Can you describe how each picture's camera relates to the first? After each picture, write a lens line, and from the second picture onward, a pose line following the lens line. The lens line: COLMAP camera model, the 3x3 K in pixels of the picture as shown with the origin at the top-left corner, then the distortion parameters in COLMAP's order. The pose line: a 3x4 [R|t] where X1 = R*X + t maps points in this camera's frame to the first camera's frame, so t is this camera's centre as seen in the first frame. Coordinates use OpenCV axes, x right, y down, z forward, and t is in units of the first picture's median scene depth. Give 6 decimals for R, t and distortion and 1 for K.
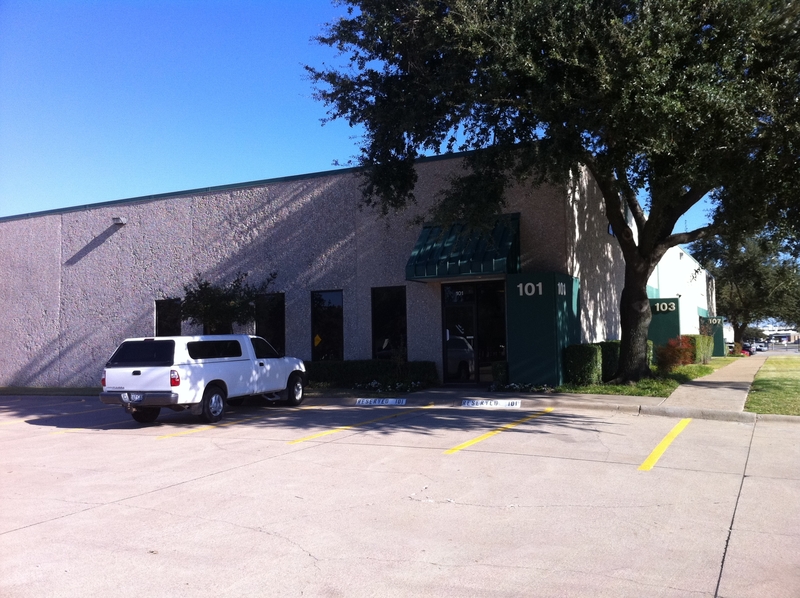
lens RADIAL K [[762.5, 0, 411.1], [0, 762.5, 327.2], [0, 0, 1]] dist [0.060401, -0.266412]
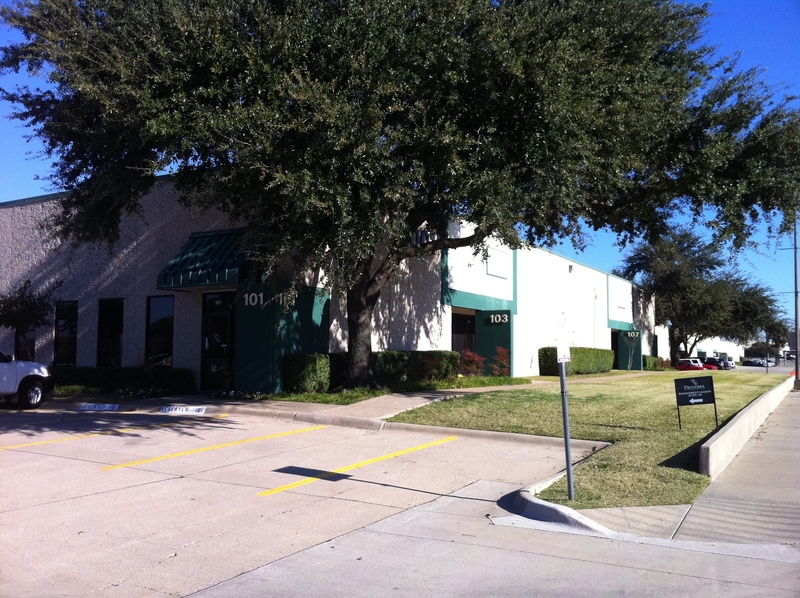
lens RADIAL K [[762.5, 0, 411.1], [0, 762.5, 327.2], [0, 0, 1]] dist [0.060401, -0.266412]
pose [[0.999463, 0.012112, -0.030453, 0.364955], [-0.012507, 0.999840, -0.012818, -0.001080], [0.030293, 0.013192, 0.999454, -0.016865]]
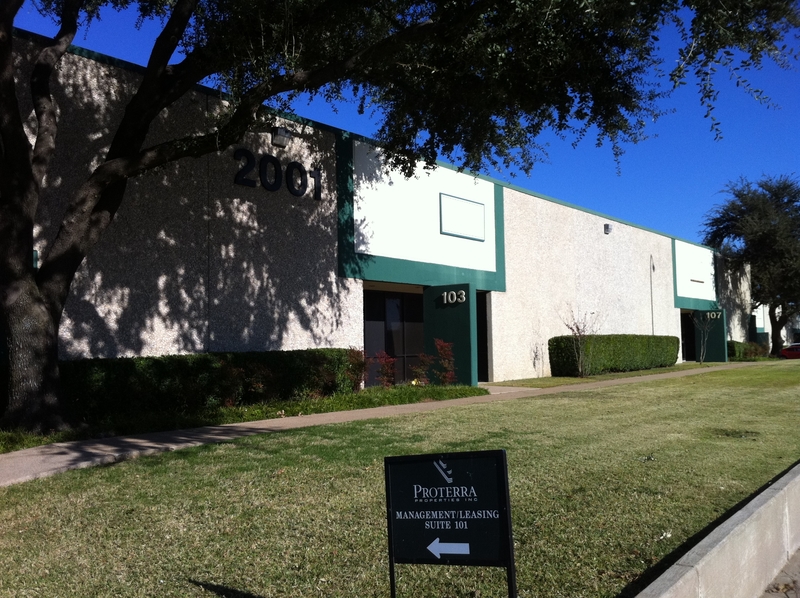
lens RADIAL K [[762.5, 0, 411.1], [0, 762.5, 327.2], [0, 0, 1]] dist [0.060401, -0.266412]
pose [[0.983746, -0.020875, -0.178346, 0.613460], [0.020599, 0.999782, -0.003395, 0.002627], [0.178378, -0.000334, 0.983962, 0.481367]]
